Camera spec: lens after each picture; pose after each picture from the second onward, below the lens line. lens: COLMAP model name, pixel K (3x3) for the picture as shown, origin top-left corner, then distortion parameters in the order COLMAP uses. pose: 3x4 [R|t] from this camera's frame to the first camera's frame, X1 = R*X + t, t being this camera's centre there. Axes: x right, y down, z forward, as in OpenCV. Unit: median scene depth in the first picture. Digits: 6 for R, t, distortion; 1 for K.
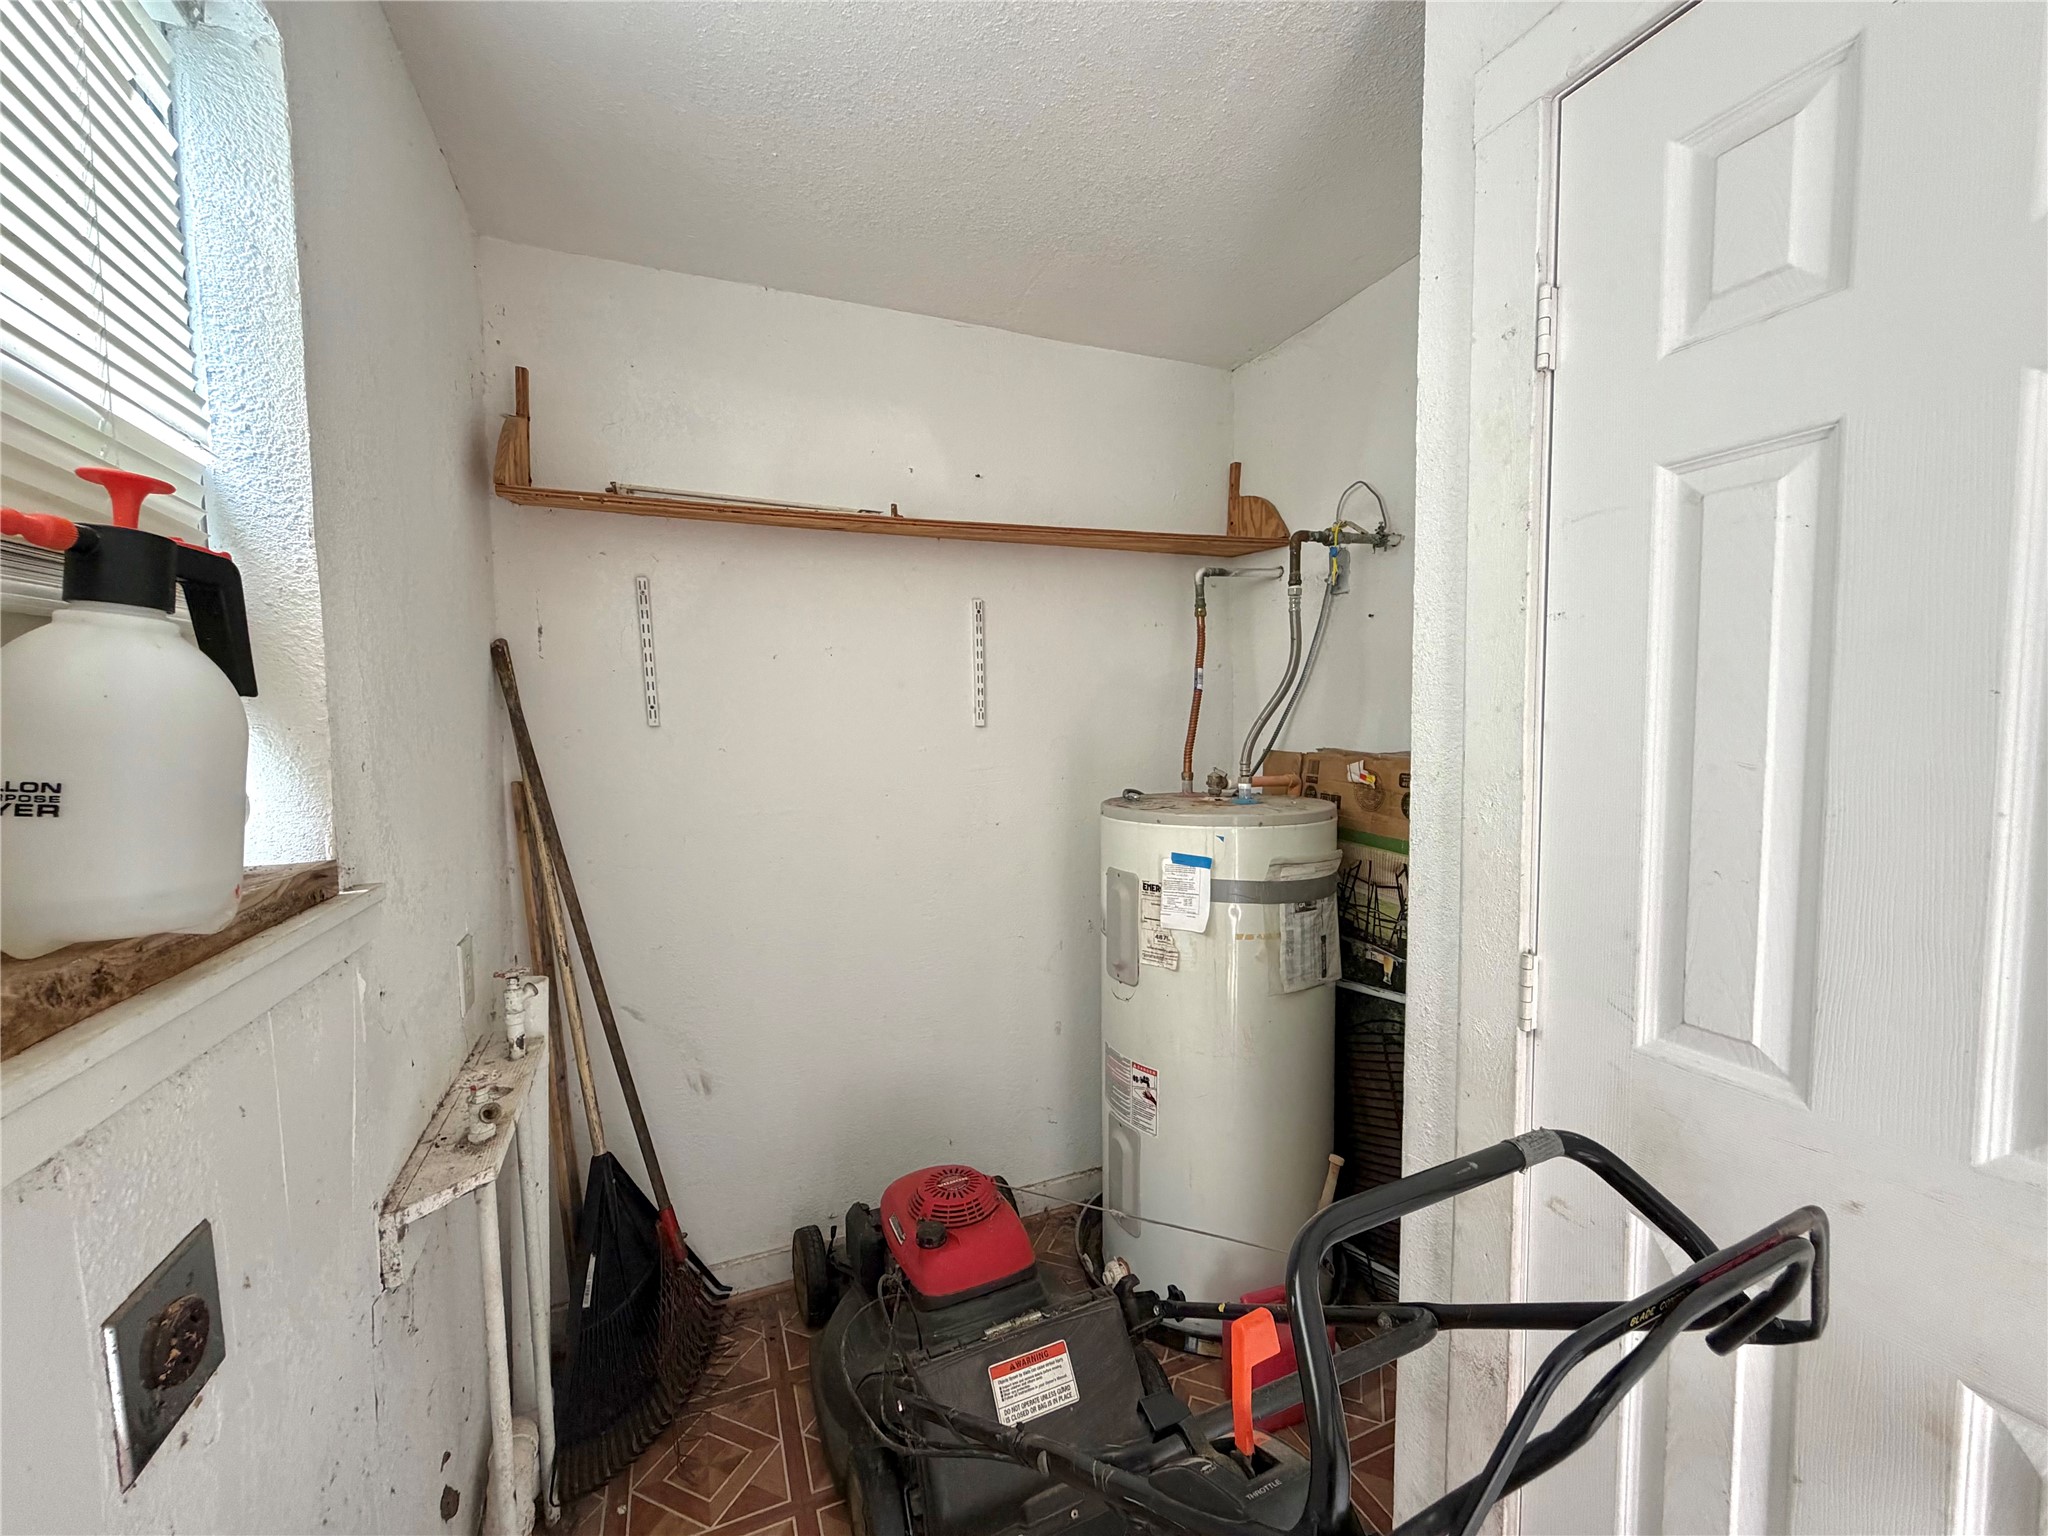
lens RADIAL K [[819.2, 0, 1025.2], [0, 819.2, 770.4], [0, 0, 1]] dist [0.000872, -0.000057]
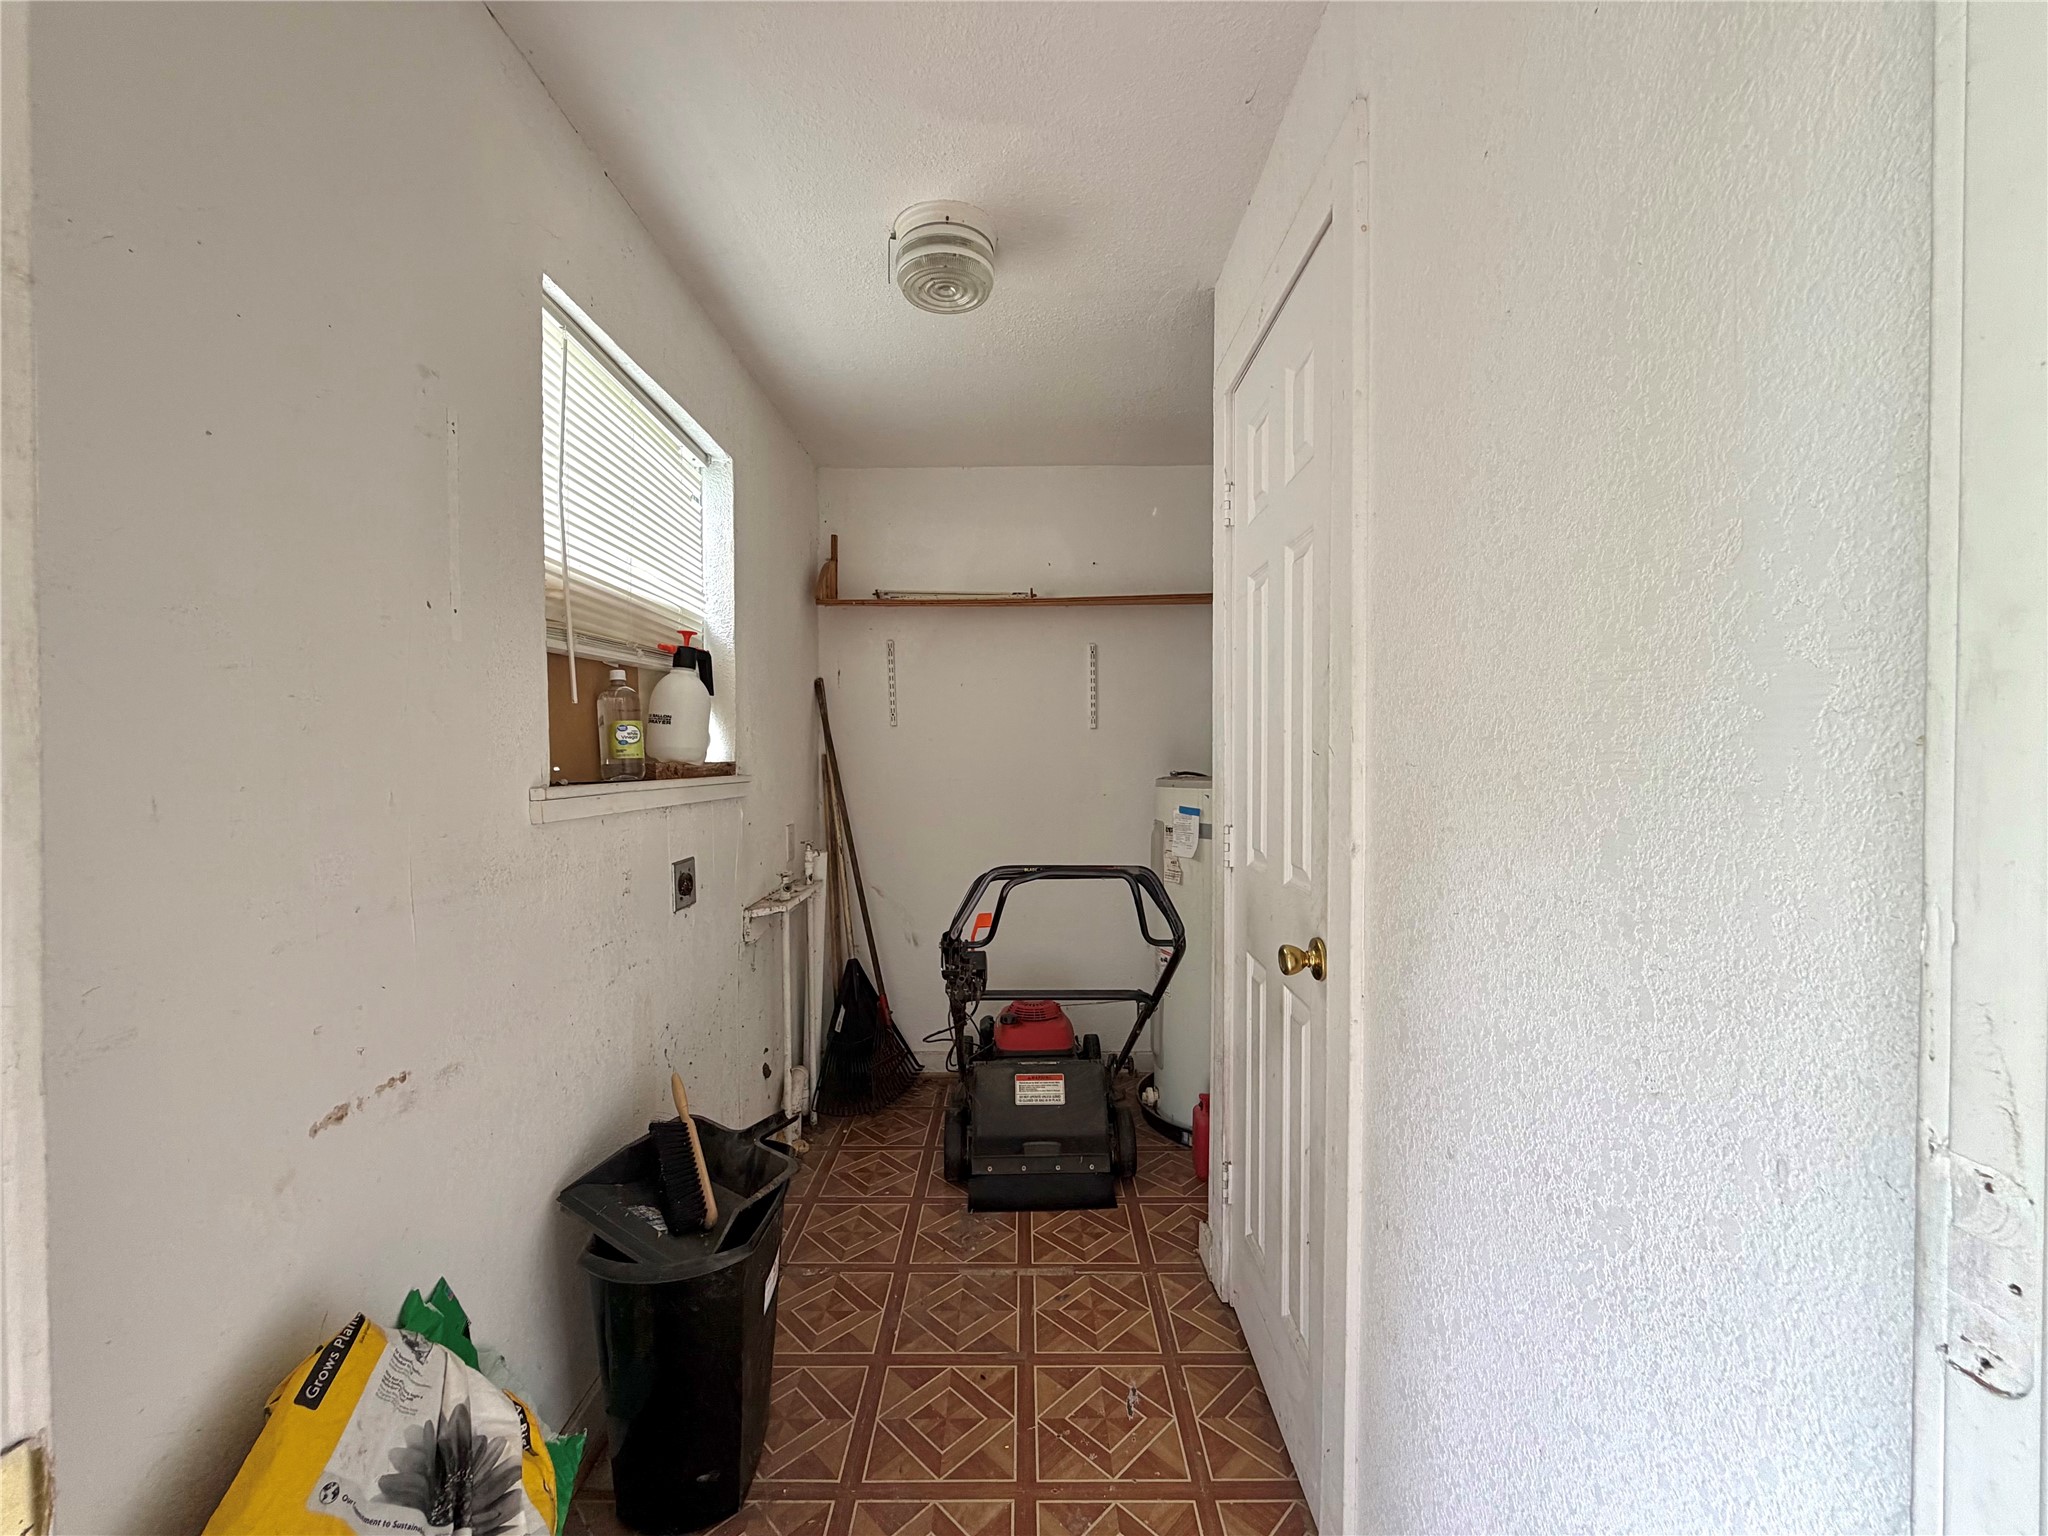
lens RADIAL K [[819.2, 0, 1022.9], [0, 819.2, 770.9], [0, 0, 1]] dist [0.000872, -0.000057]
pose [[0.920605, 0.018105, -0.390074, 0.535774], [-0.034052, 0.998841, -0.034006, 0.102687], [0.389006, 0.044589, 0.920155, -0.547562]]
